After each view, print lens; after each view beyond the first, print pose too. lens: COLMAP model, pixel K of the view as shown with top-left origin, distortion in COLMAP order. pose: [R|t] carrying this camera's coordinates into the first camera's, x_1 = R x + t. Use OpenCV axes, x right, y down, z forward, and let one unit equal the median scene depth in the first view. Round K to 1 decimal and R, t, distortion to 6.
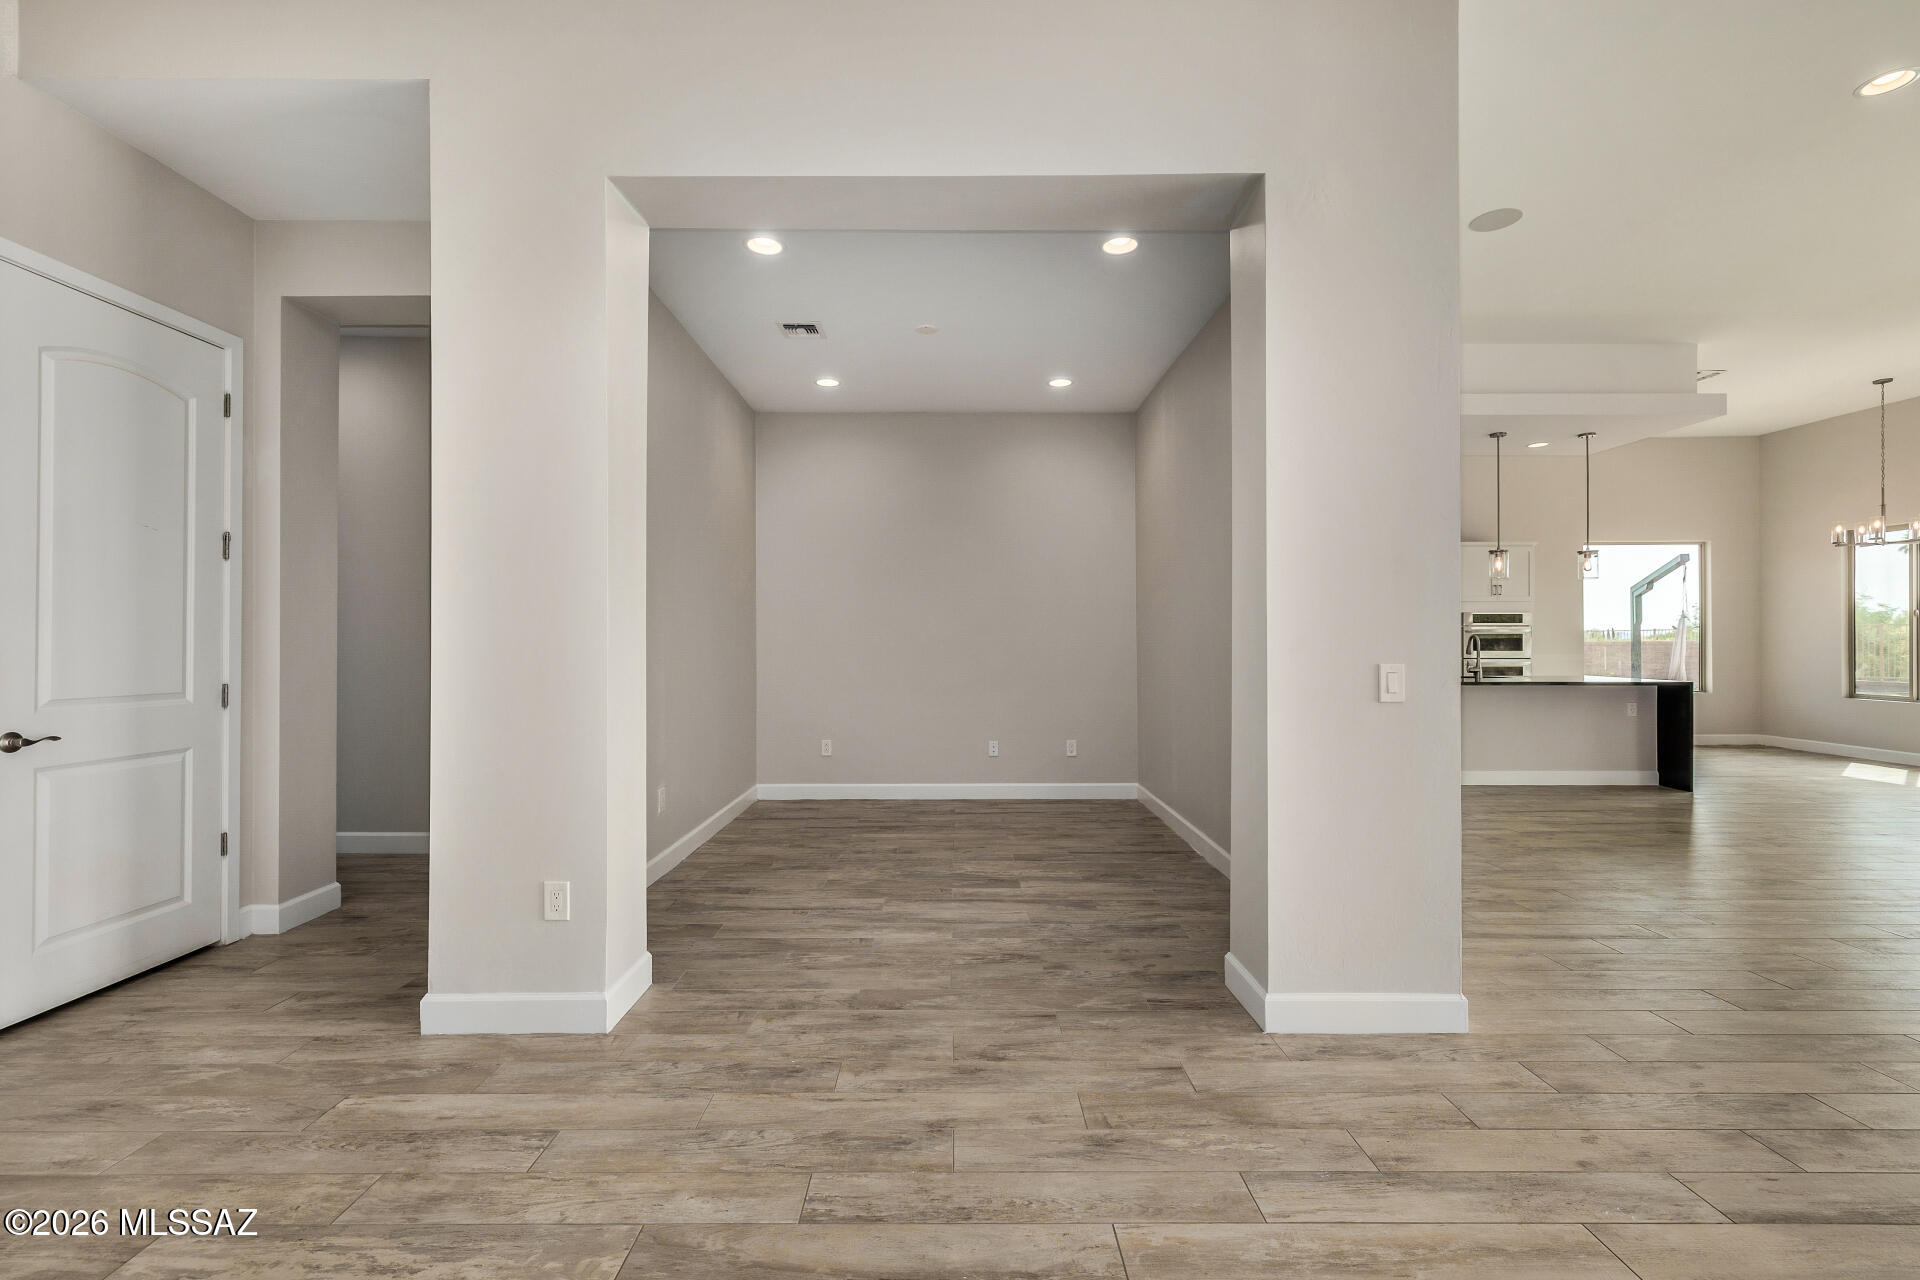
lens RADIAL K [[816.2, 0, 957.6], [0, 816.2, 638.0], [0, 0, 1]] dist [0.002035, -0.000449]
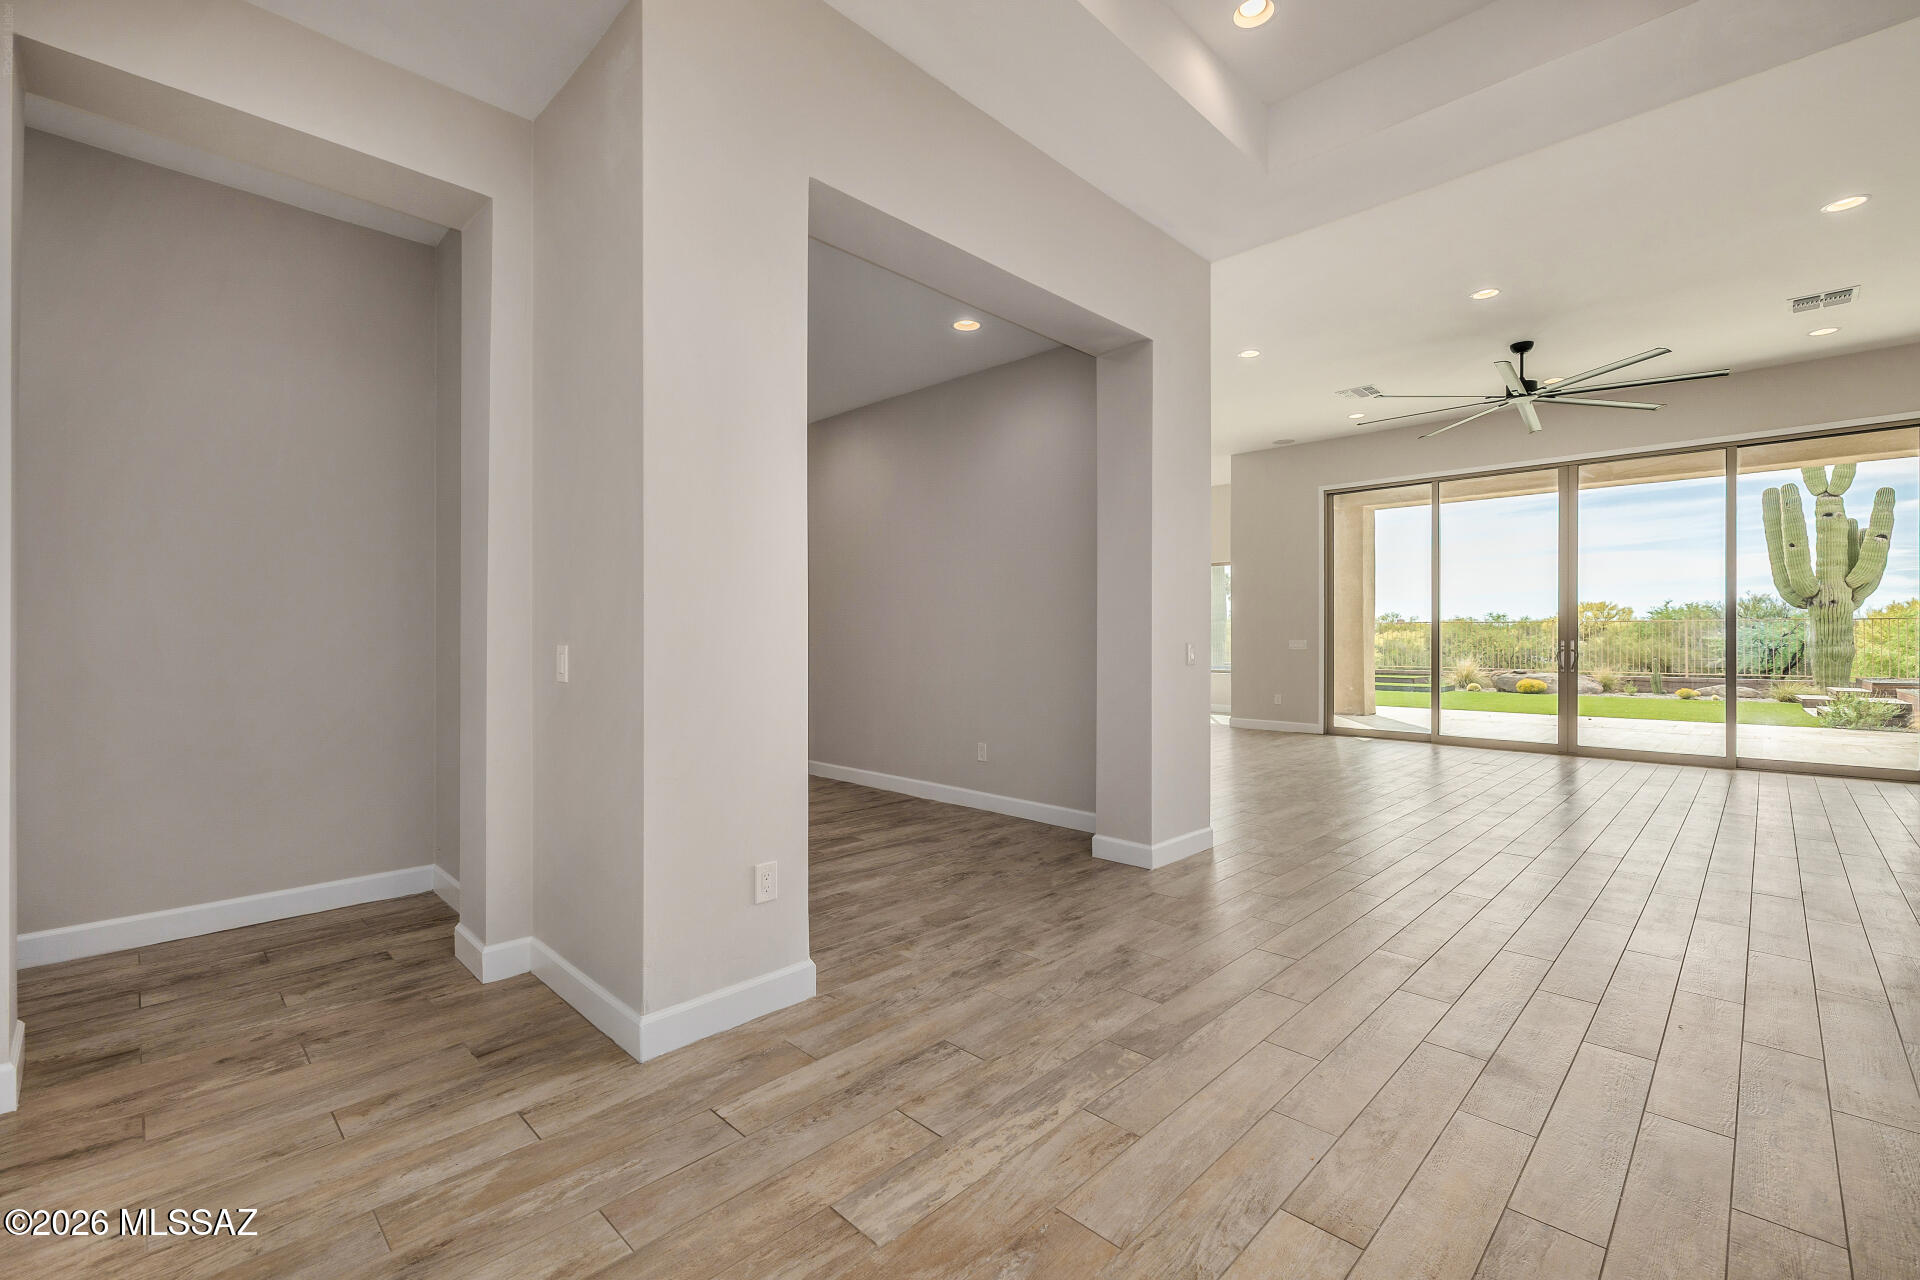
lens RADIAL K [[816.2, 0, 956.6], [0, 816.2, 634.7], [0, 0, 1]] dist [0.002035, -0.000449]
pose [[0.706389, 0.002969, 0.707817, -1.077627], [-0.003921, 0.999992, -0.000282, 0.020391], [-0.707812, -0.002577, 0.706396, 0.137170]]
